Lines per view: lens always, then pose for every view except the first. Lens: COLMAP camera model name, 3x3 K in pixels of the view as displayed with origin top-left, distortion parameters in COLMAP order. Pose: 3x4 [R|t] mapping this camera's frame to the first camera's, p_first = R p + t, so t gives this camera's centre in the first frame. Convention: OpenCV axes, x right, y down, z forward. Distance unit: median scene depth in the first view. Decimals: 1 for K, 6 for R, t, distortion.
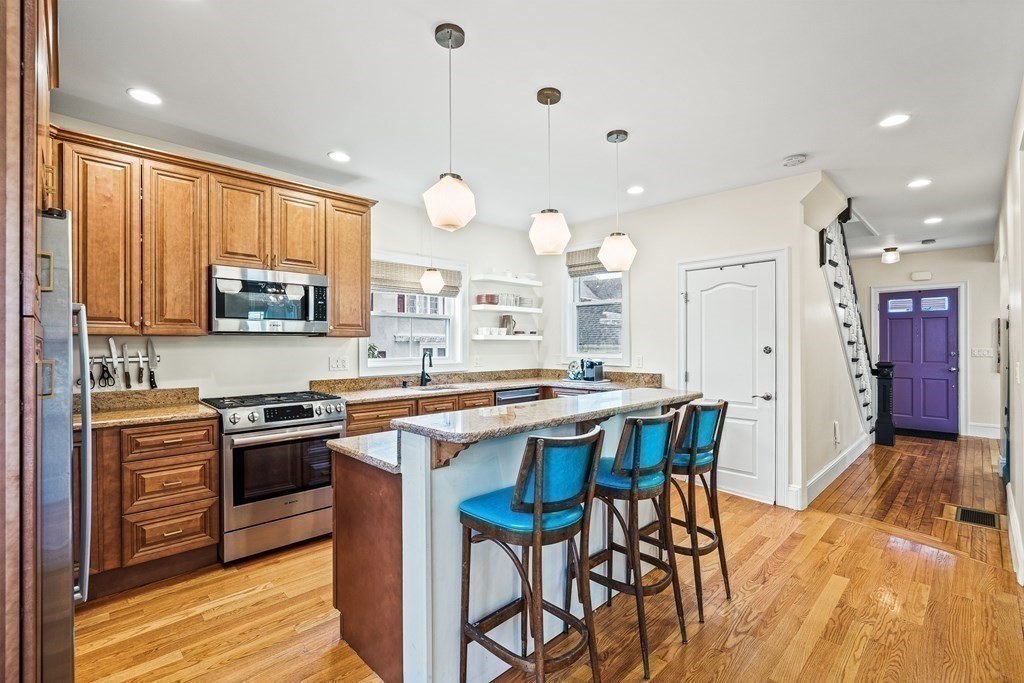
lens RADIAL K [[463.5, 0, 508.3], [0, 463.5, 344.2], [0, 0, 1]] dist [-0.001530, 0.001188]
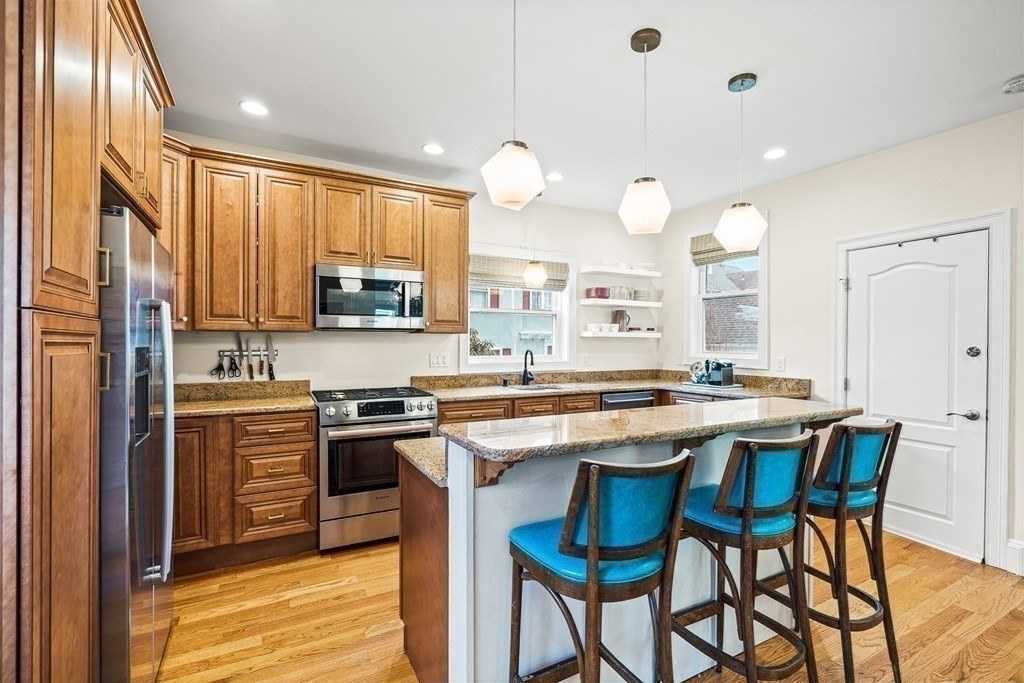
lens RADIAL K [[463.5, 0, 508.3], [0, 463.5, 344.2], [0, 0, 1]] dist [-0.001530, 0.001188]
pose [[0.960322, 0.008294, -0.278771, 0.076484], [-0.006902, 0.999958, 0.005972, 0.001281], [0.278809, -0.003811, 0.960339, 0.121467]]
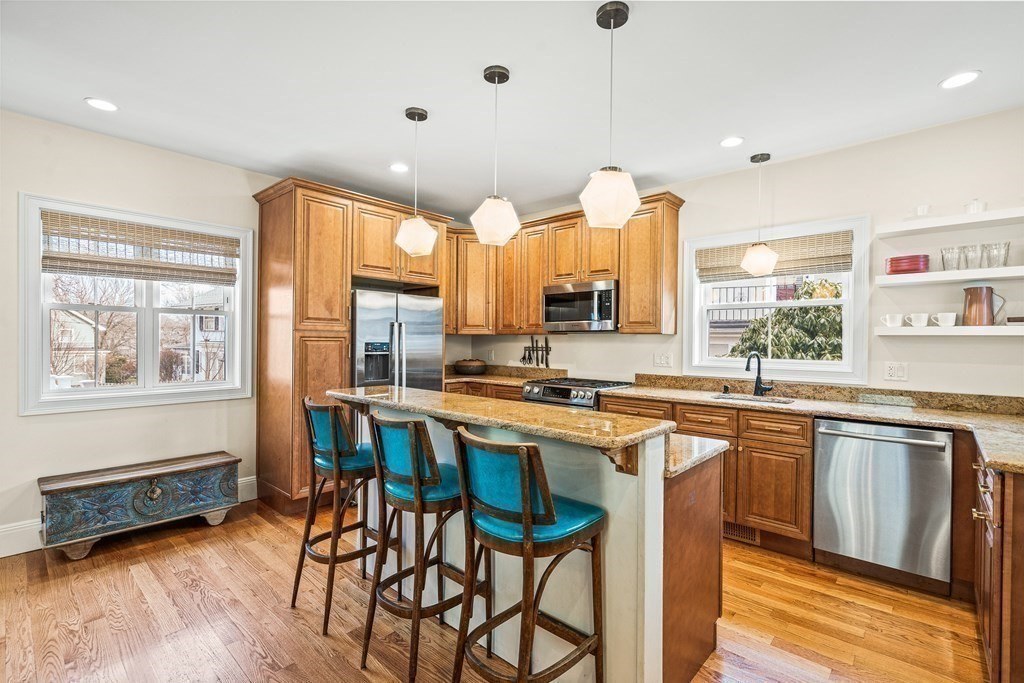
lens RADIAL K [[463.5, 0, 508.3], [0, 463.5, 344.2], [0, 0, 1]] dist [-0.001530, 0.001188]
pose [[0.059886, 0.012231, -0.998130, 0.896943], [-0.007119, 0.999905, 0.011825, -0.003357], [0.998180, 0.006398, 0.059967, 0.851032]]
